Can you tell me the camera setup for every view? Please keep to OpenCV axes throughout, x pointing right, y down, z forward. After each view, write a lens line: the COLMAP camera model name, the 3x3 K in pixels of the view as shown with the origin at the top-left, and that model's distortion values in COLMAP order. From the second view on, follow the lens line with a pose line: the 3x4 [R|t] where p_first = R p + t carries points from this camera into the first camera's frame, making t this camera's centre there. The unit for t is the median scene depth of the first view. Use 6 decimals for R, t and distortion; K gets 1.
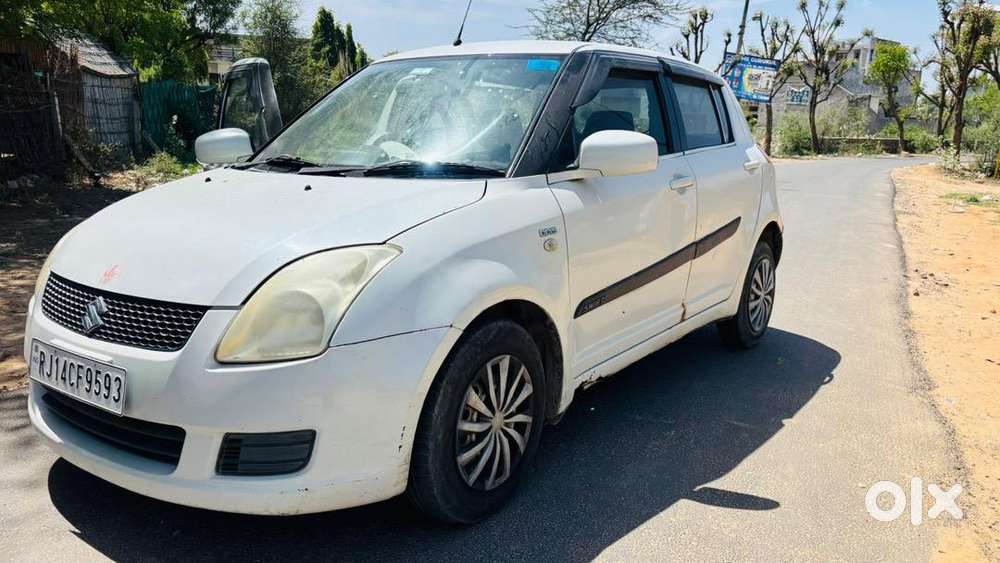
lens RADIAL K [[754.7, 0, 509.3], [0, 754.7, 286.6], [0, 0, 1]] dist [0.039327, -0.036930]
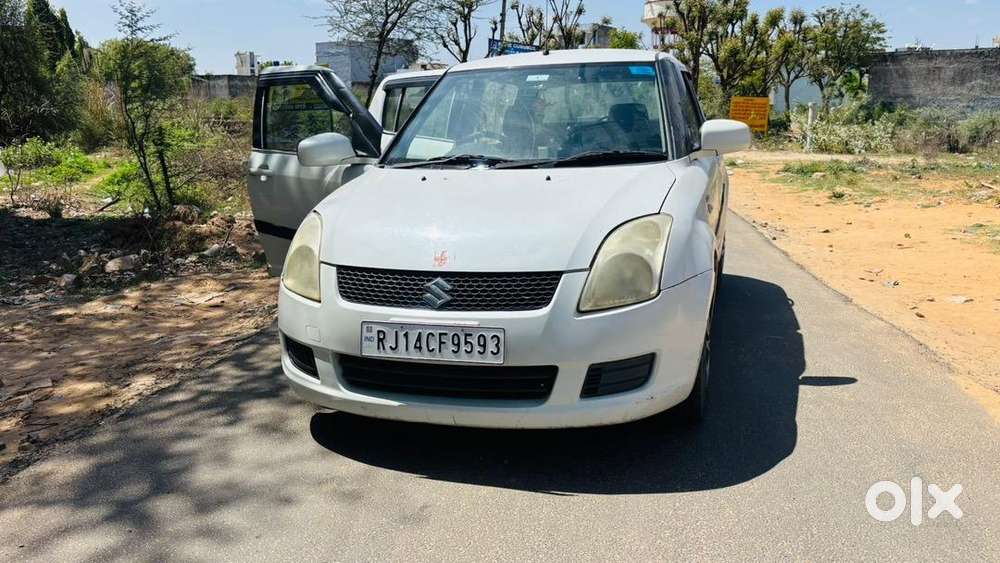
lens RADIAL K [[754.7, 0, 504.8], [0, 754.7, 284.8], [0, 0, 1]] dist [0.039327, -0.036930]
pose [[0.947762, -0.108457, 0.299973, -0.612891], [0.103744, 0.994101, 0.031642, -0.001567], [-0.301636, 0.001131, 0.953423, -0.141351]]
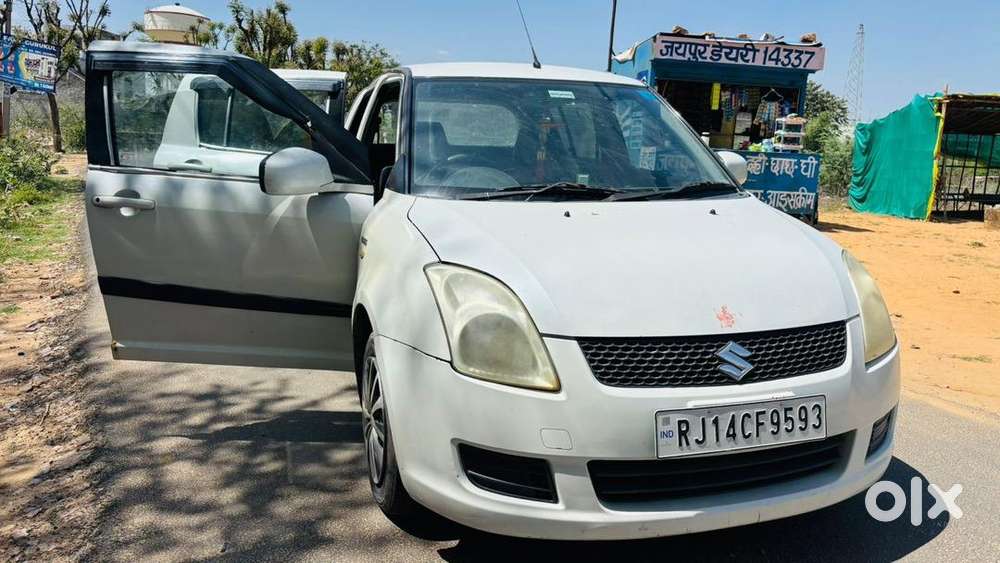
lens RADIAL K [[754.7, 0, 497.0], [0, 754.7, 296.6], [0, 0, 1]] dist [0.039327, -0.036930]
pose [[0.605112, -0.162971, 0.779282, -1.109613], [0.145478, 0.984979, 0.093025, -0.133167], [-0.782736, 0.057078, 0.619731, 0.487443]]
